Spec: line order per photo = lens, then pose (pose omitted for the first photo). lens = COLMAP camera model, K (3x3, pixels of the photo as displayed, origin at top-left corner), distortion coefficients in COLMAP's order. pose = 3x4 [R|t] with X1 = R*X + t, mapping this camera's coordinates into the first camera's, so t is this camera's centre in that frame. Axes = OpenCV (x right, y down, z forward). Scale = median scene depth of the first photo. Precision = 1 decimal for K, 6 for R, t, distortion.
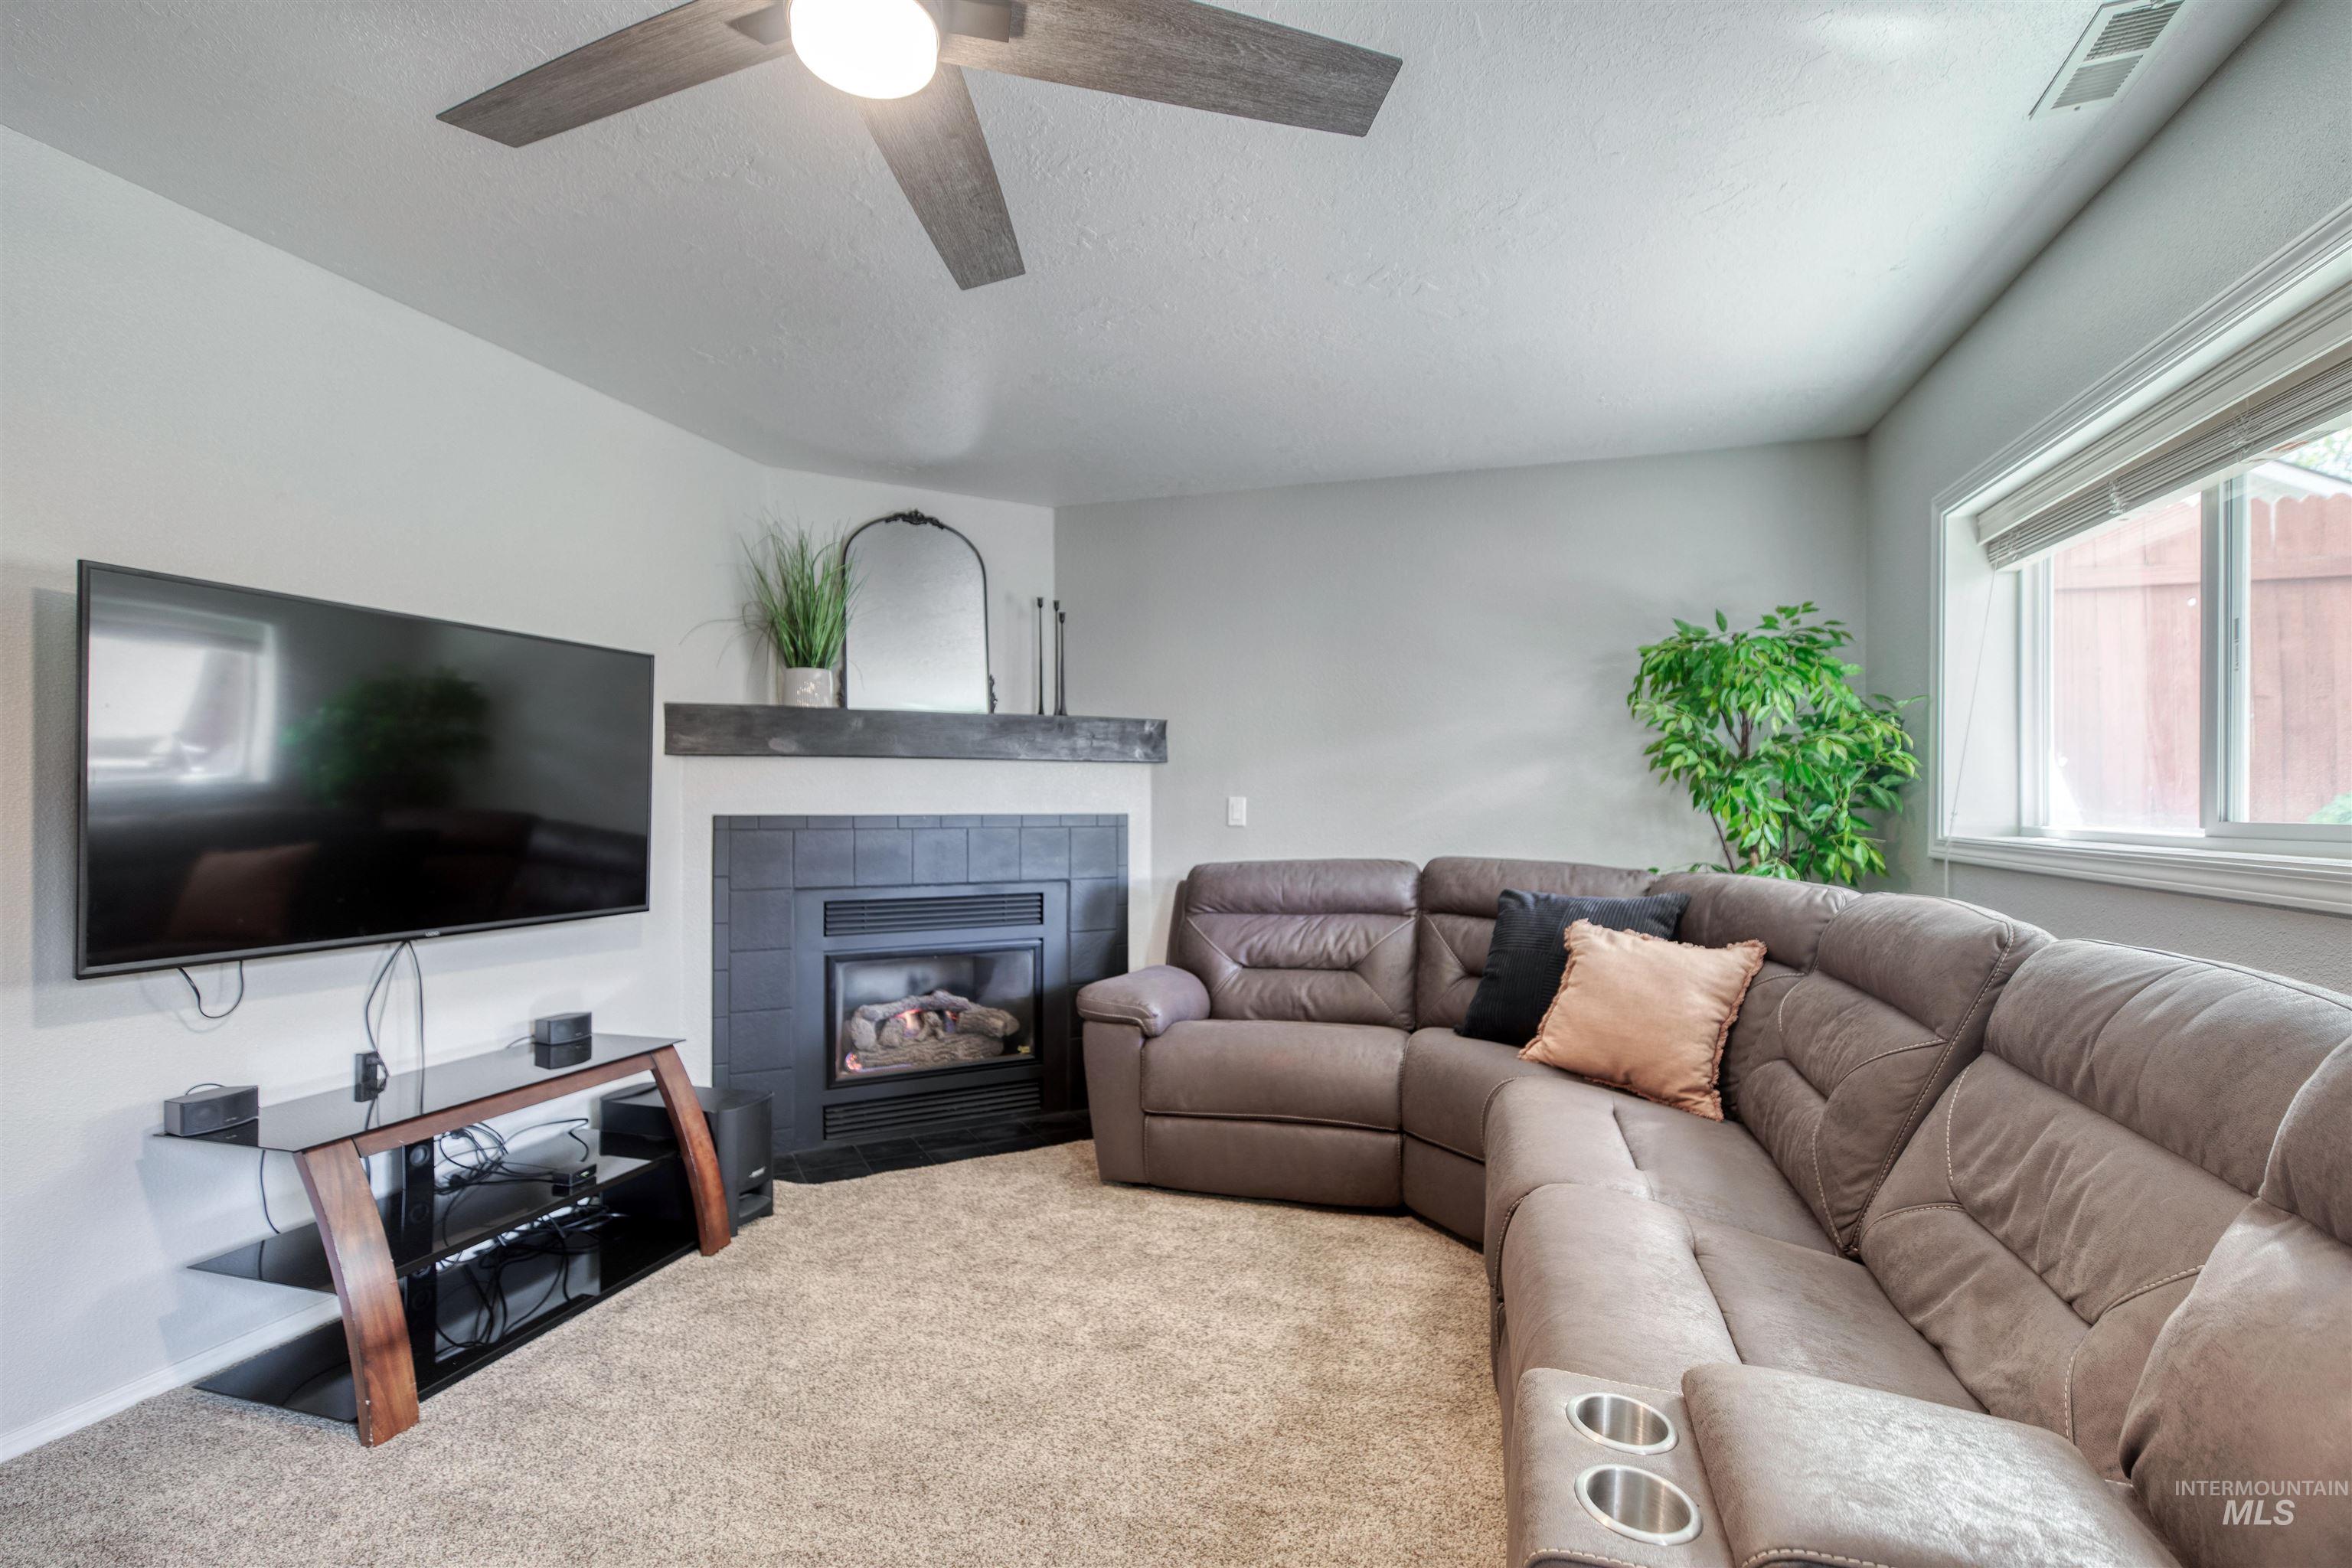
lens RADIAL K [[1056.2, 0, 1176.9], [0, 1056.2, 790.2], [0, 0, 1]] dist [0.004801, -0.001491]
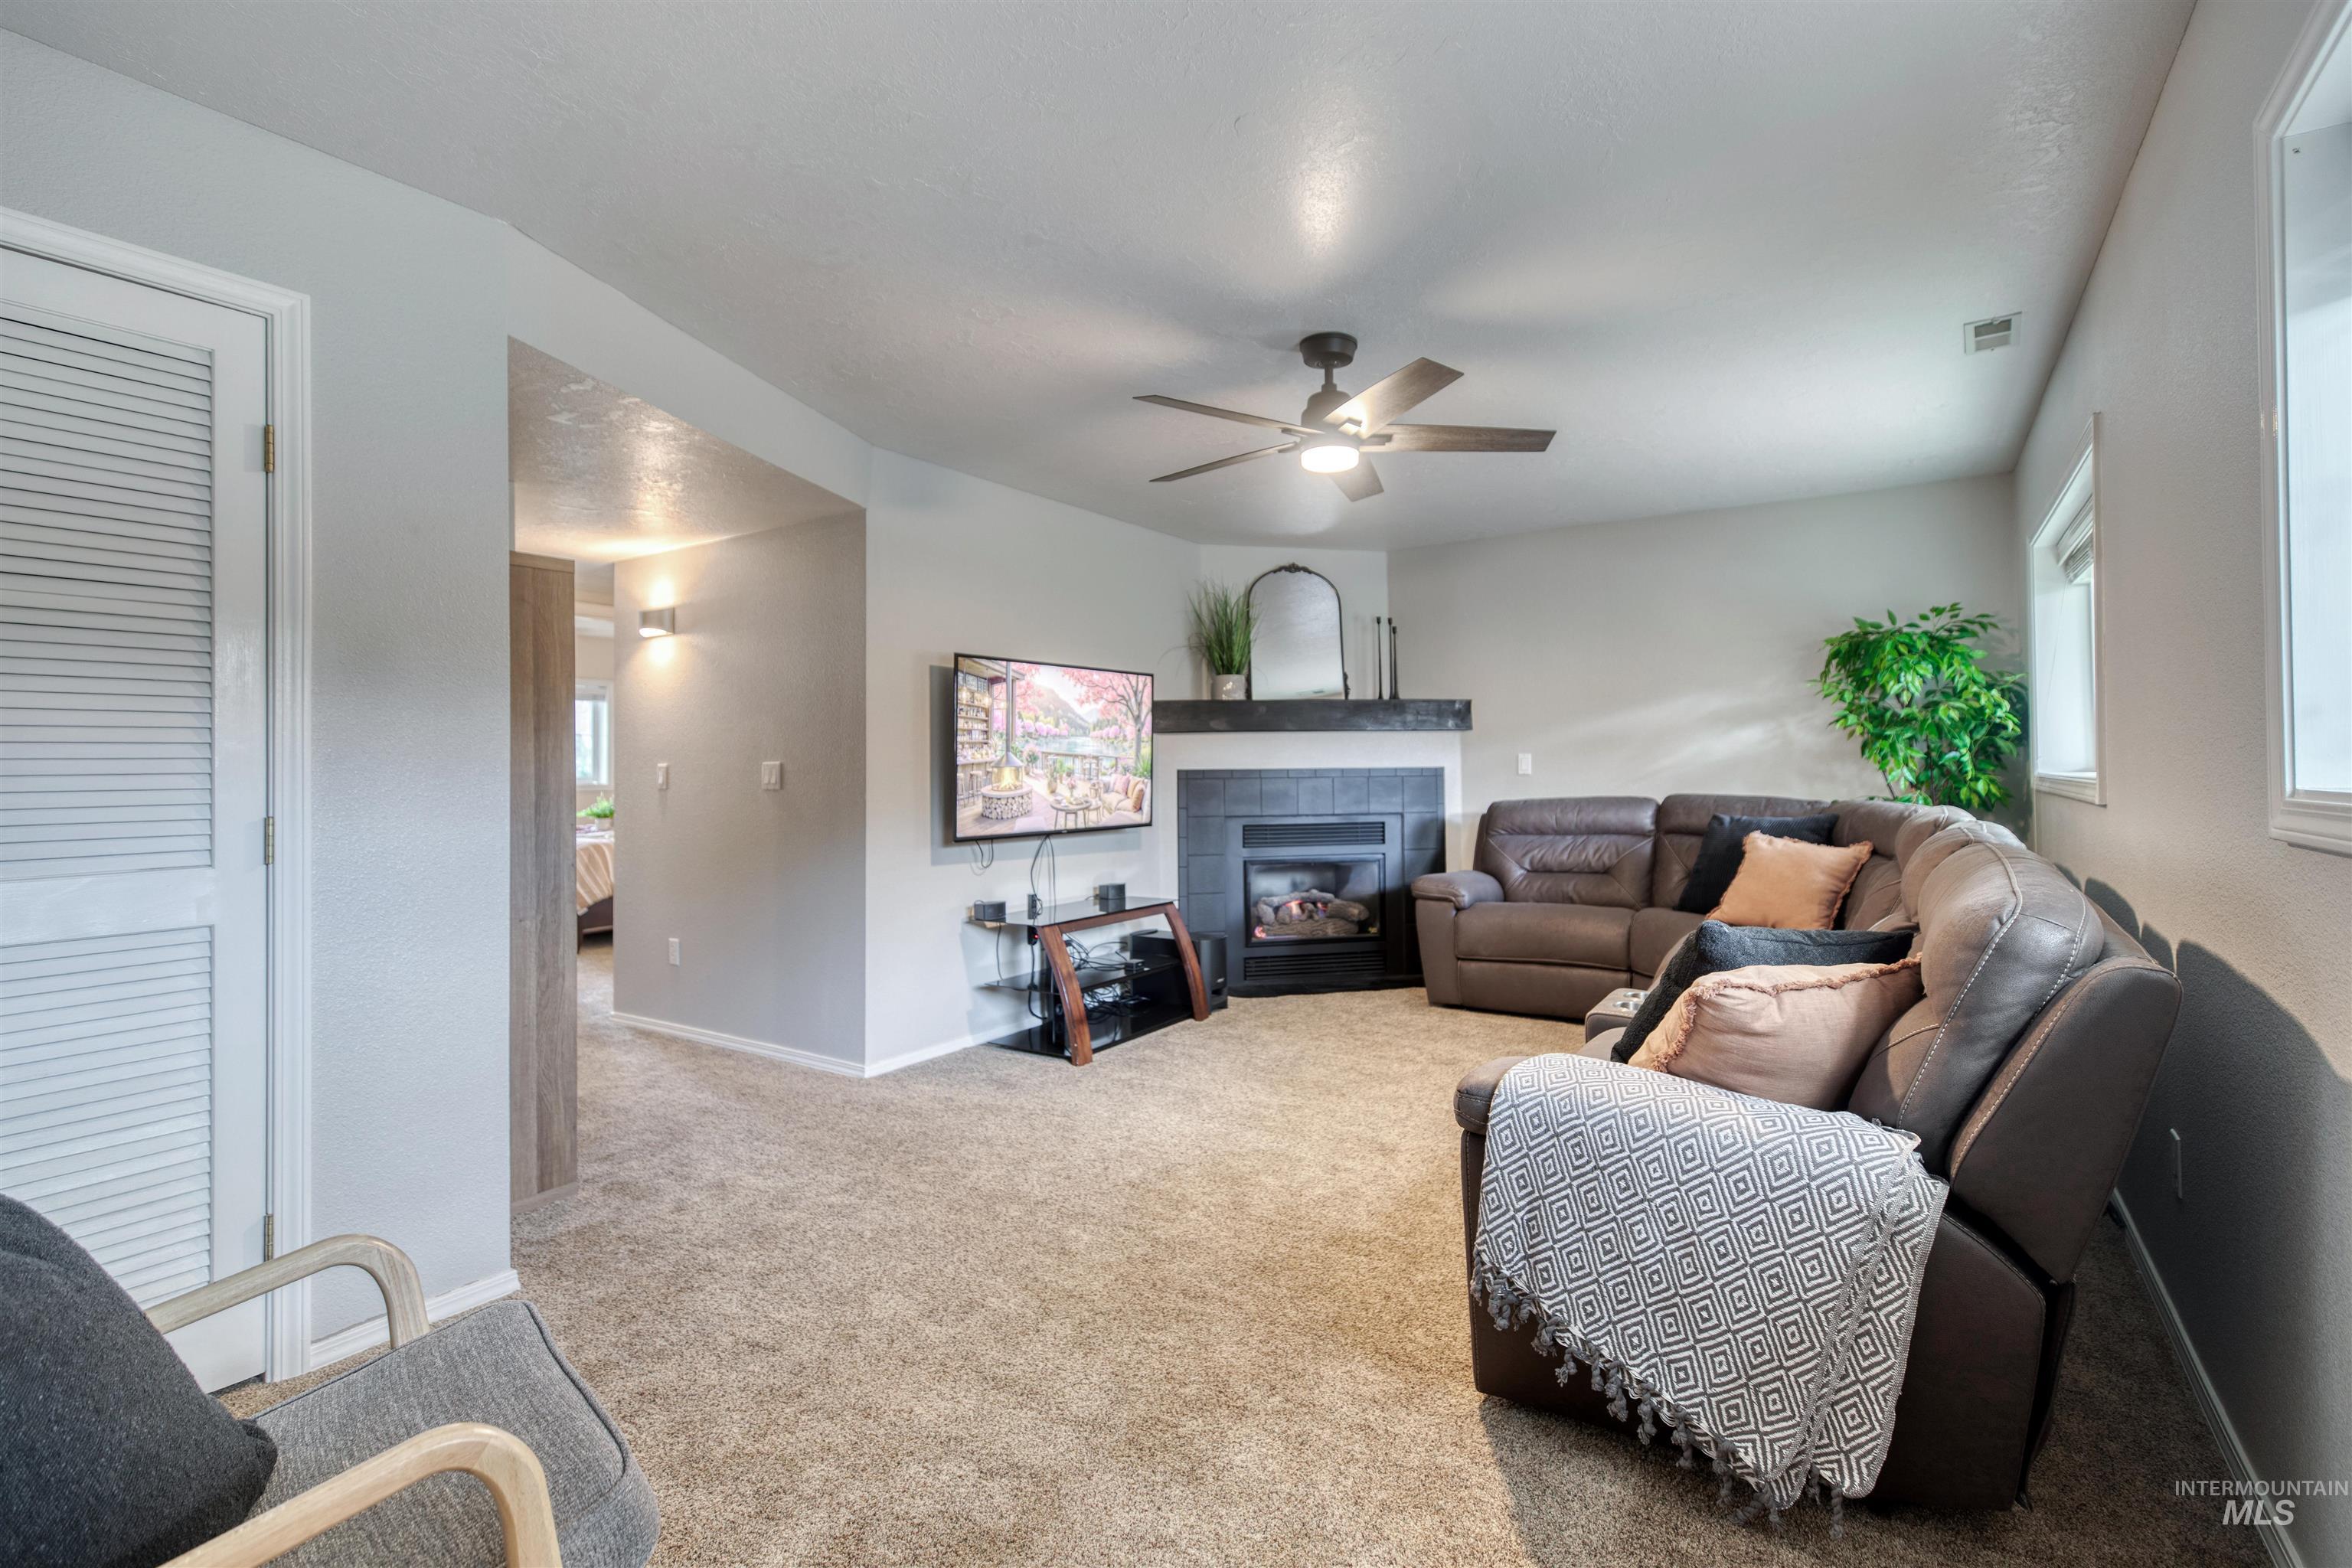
lens RADIAL K [[1056.2, 0, 1187.3], [0, 1056.2, 749.6], [0, 0, 1]] dist [0.004801, -0.001491]
pose [[0.958767, -0.016045, -0.283739, 0.032471], [0.014732, 0.999869, -0.006762, 0.004463], [0.283810, 0.002303, 0.958878, -0.563274]]
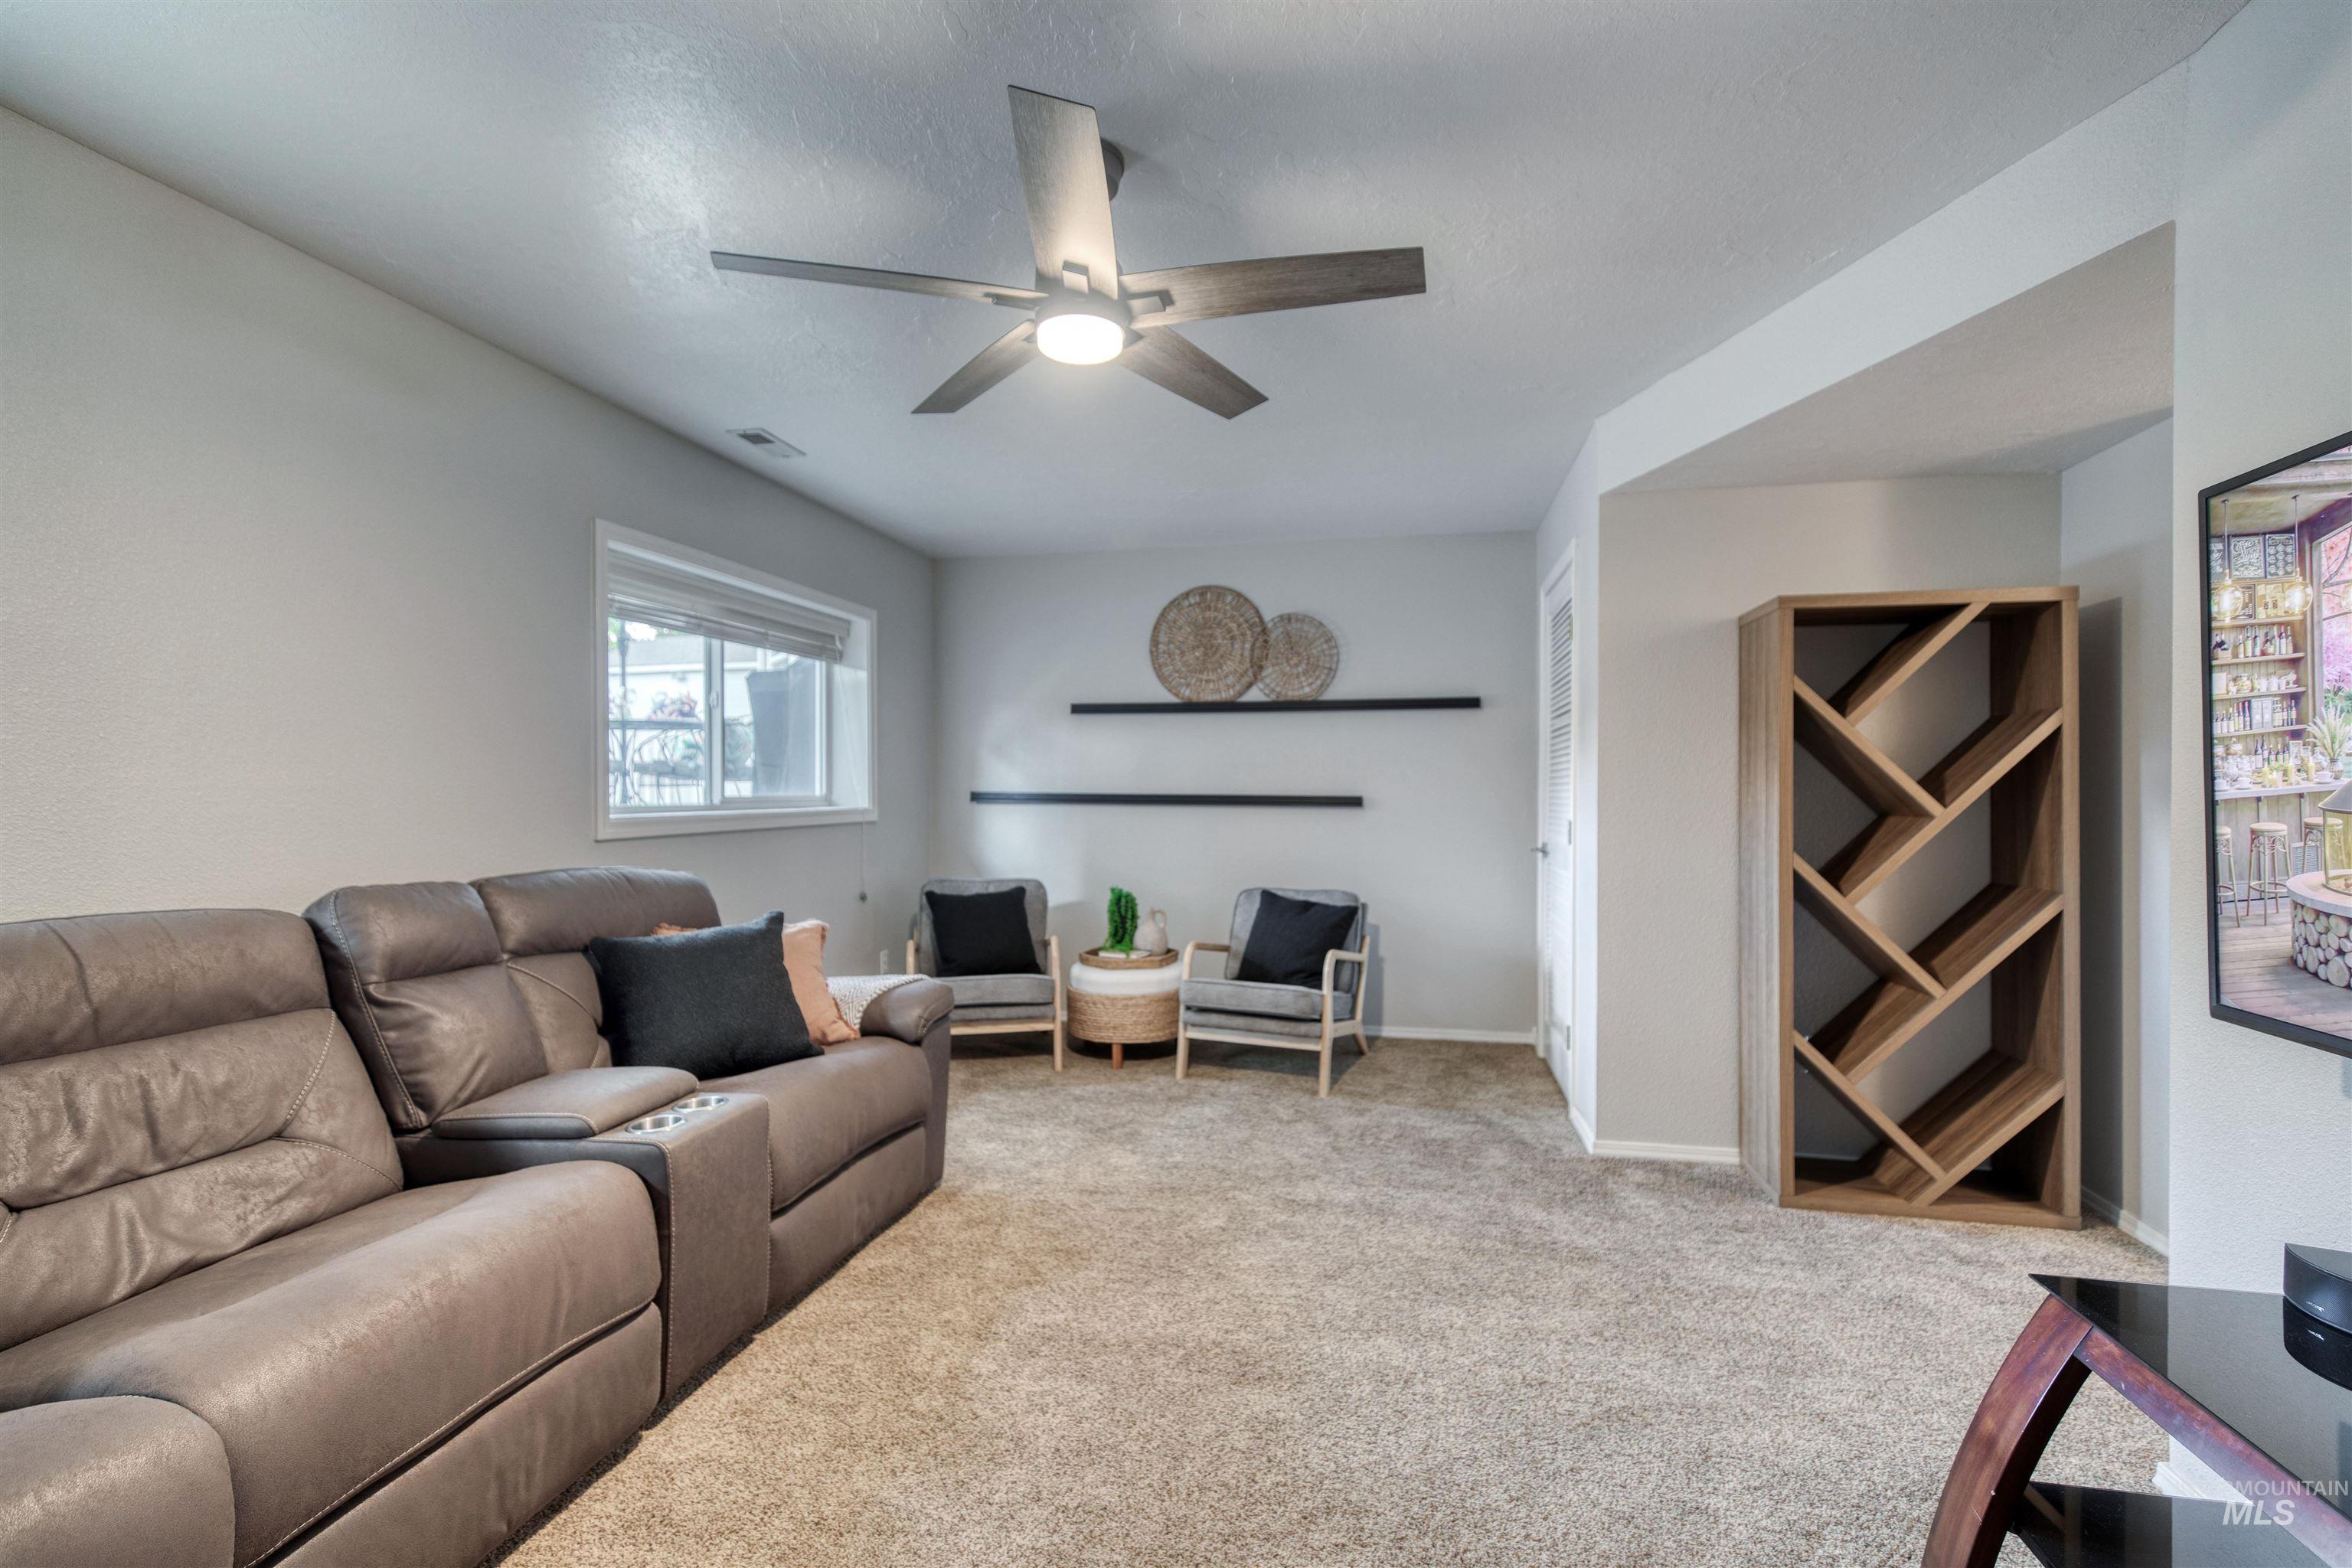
lens RADIAL K [[1056.2, 0, 1176.9], [0, 1056.2, 789.1], [0, 0, 1]] dist [0.004801, -0.001491]
pose [[-0.995728, -0.004014, -0.092250, -0.212822], [-0.003076, 0.999942, -0.010307, 0.015497], [0.092286, -0.009979, -0.995683, 2.136384]]
